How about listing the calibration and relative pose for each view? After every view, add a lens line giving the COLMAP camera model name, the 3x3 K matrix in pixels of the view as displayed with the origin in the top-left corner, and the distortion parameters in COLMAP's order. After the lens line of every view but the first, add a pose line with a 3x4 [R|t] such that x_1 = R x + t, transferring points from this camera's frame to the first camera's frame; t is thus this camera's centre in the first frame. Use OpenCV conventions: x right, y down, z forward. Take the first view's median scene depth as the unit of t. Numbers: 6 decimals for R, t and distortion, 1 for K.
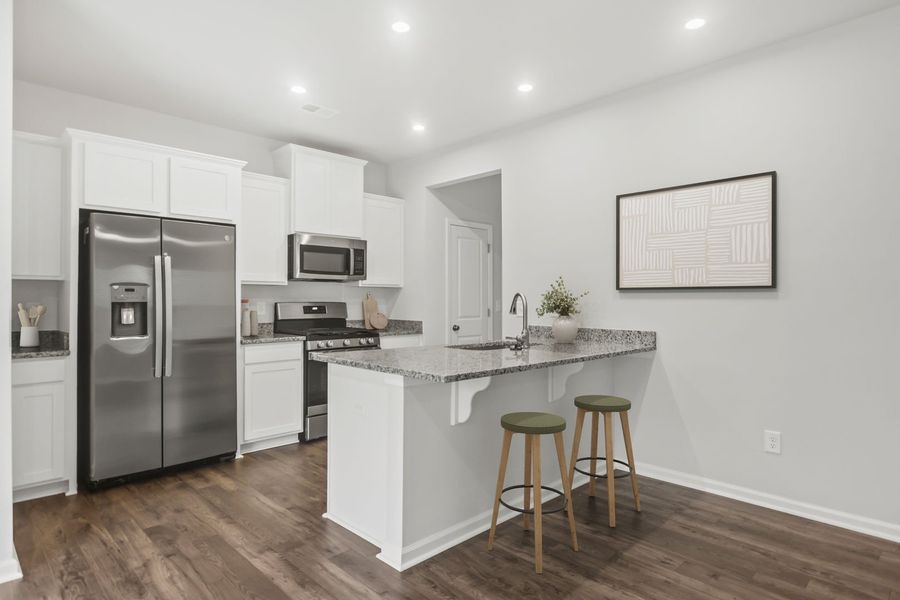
lens RADIAL K [[504.2, 0, 450.0], [0, 504.2, 300.0], [0, 0, 1]] dist [0.000102, -0.000565]
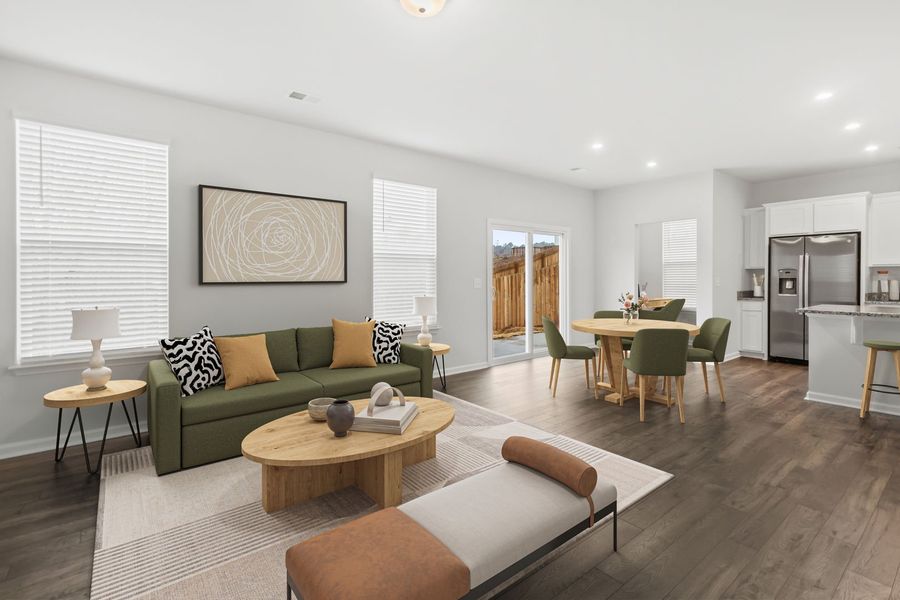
lens RADIAL K [[423.1, 0, 449.6], [0, 423.1, 284.2], [0, 0, 1]] dist [0.002429, 0.000430]
pose [[-0.134331, 0.013764, -0.990841, 1.376816], [0.002038, 0.999905, 0.013614, 0.003149], [0.990934, -0.000191, -0.134346, -0.181299]]
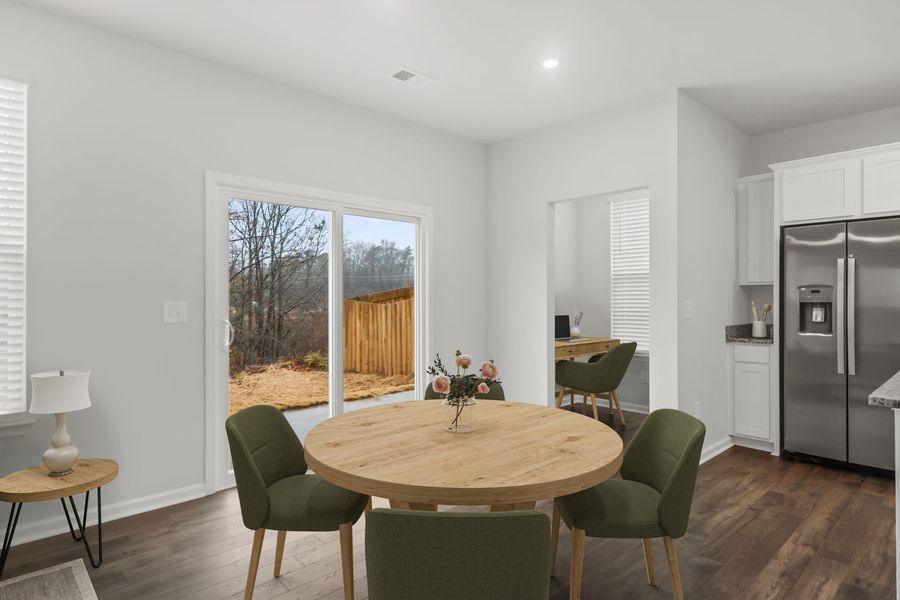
lens RADIAL K [[504.2, 0, 450.0], [0, 504.2, 300.0], [0, 0, 1]] dist [0.000102, -0.000565]
pose [[-0.039595, 0.001240, -0.999215, 0.532554], [0.000732, 0.999999, 0.001212, -0.002868], [0.999216, -0.000683, -0.039596, 0.240910]]
